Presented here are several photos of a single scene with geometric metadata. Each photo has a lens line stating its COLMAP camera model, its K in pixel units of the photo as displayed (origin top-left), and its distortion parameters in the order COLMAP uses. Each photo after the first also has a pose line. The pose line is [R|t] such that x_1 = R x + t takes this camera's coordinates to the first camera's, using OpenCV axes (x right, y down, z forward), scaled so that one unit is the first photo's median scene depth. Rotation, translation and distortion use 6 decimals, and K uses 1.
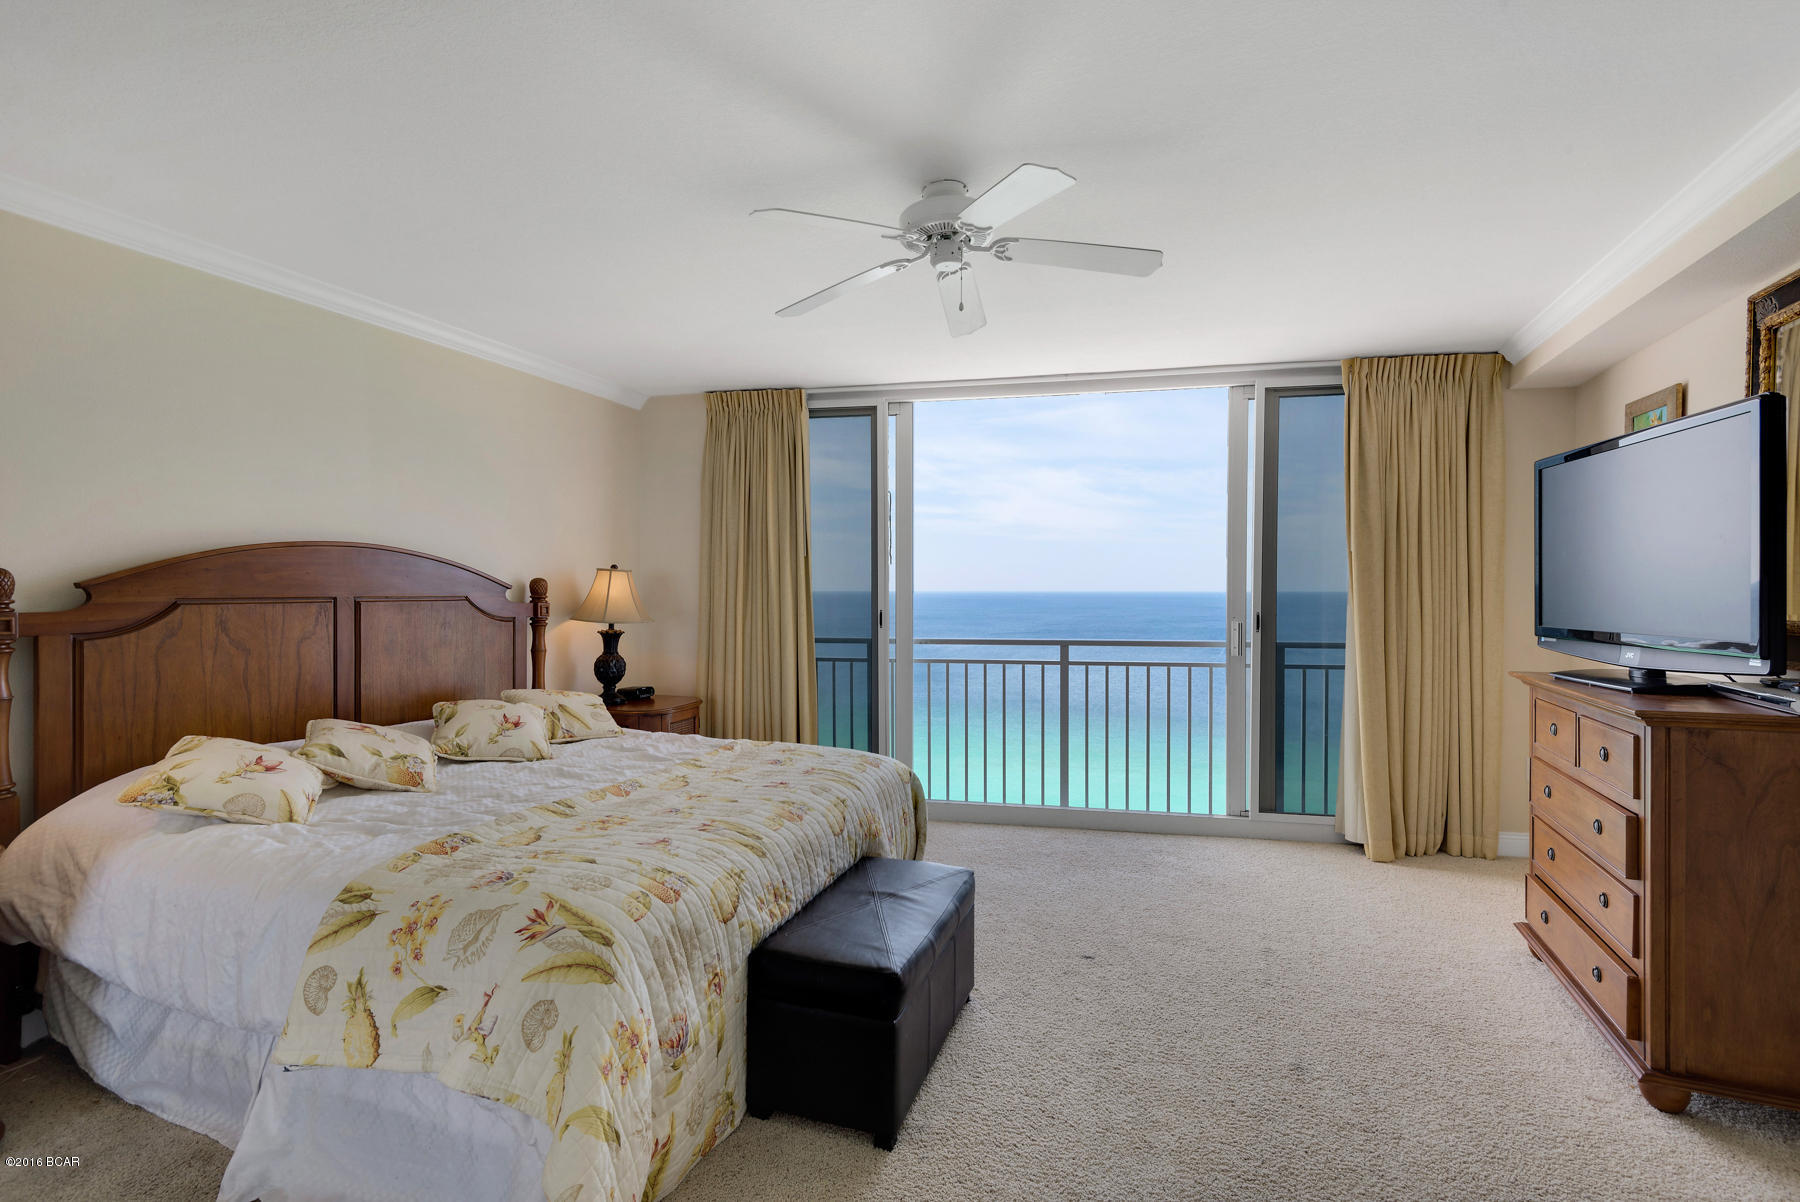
lens RADIAL K [[823.5, 0, 895.2], [0, 823.5, 591.8], [0, 0, 1]] dist [0.013935, -0.004438]
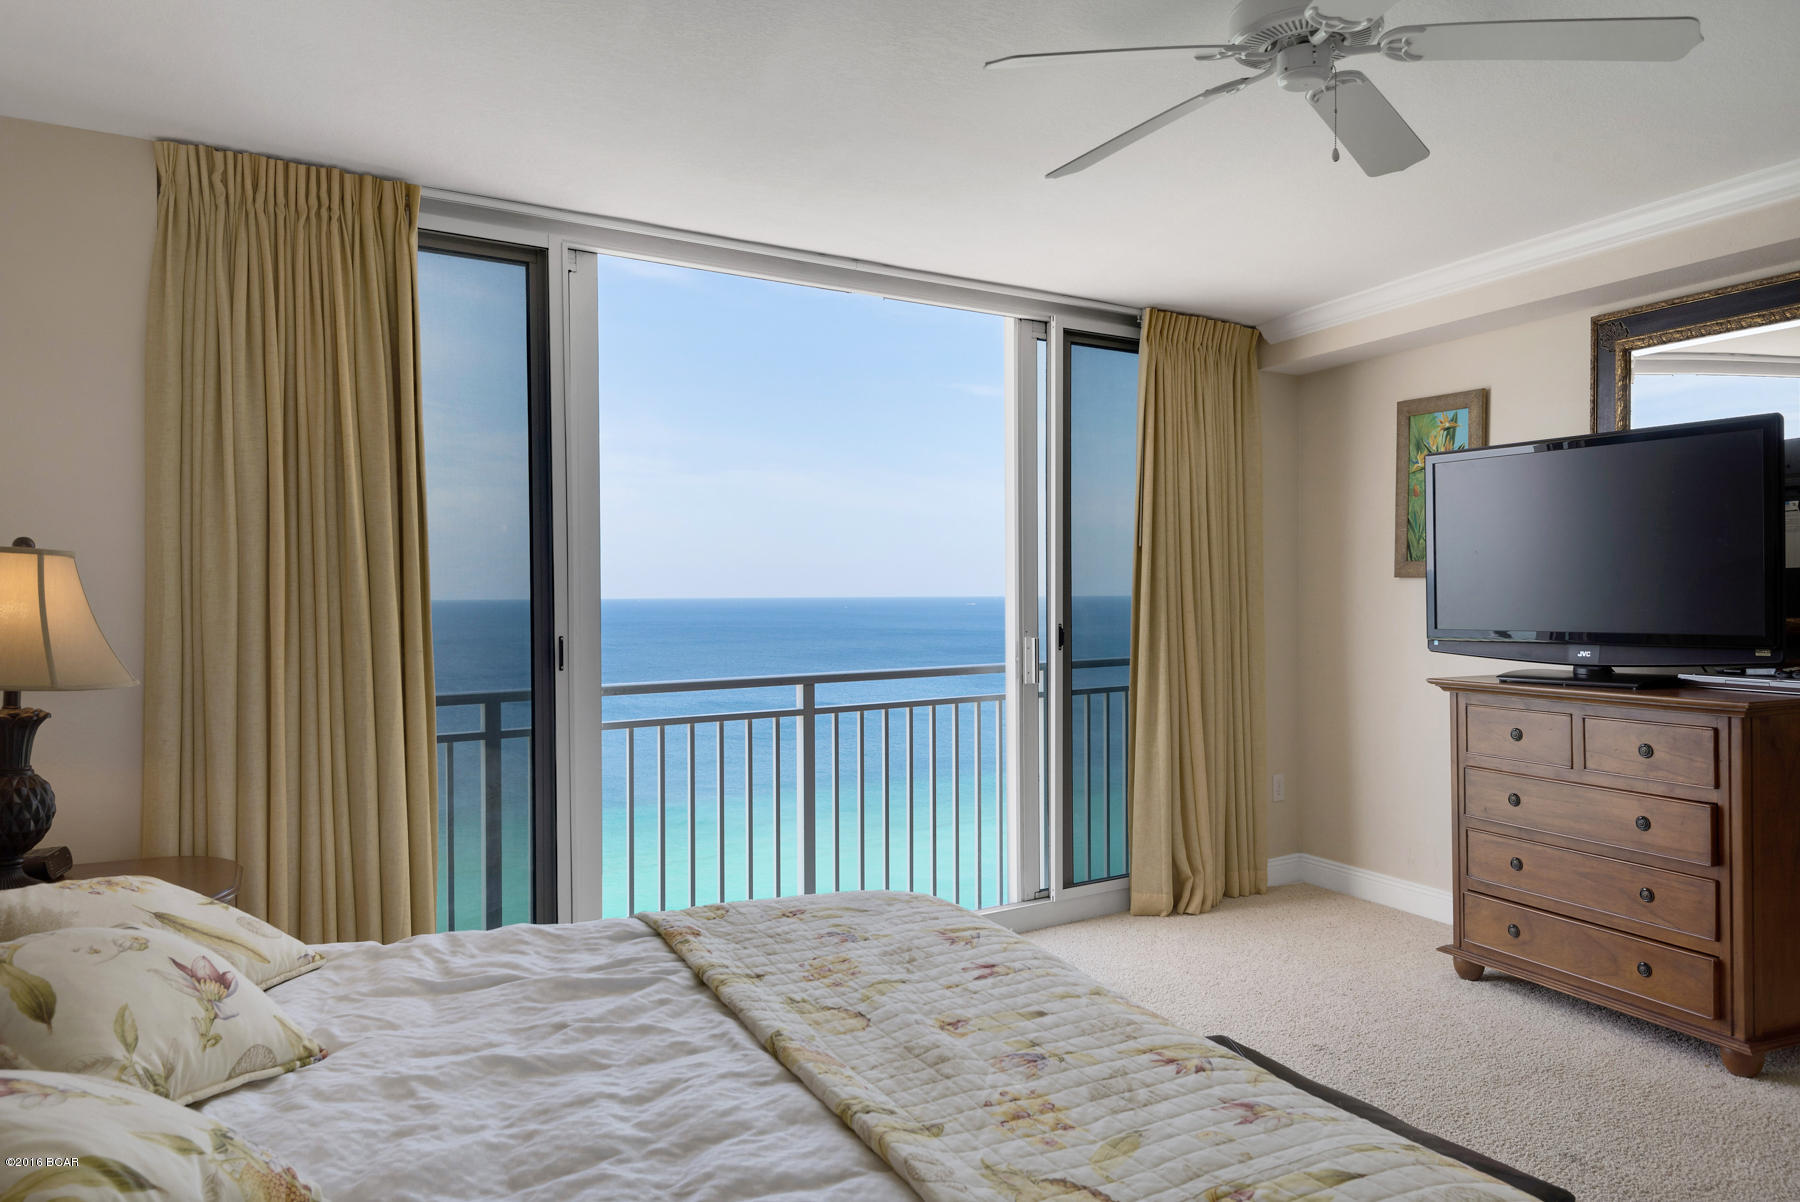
lens RADIAL K [[1238.7, 0, 900.0], [0, 1238.7, 601.0], [0, 0, 1]] dist [0.017525, 0.000646]
pose [[0.707922, -0.009128, 0.706232, -0.449177], [0.009219, 0.999951, 0.003683, -0.001590], [-0.706230, 0.003904, 0.707971, 0.293161]]
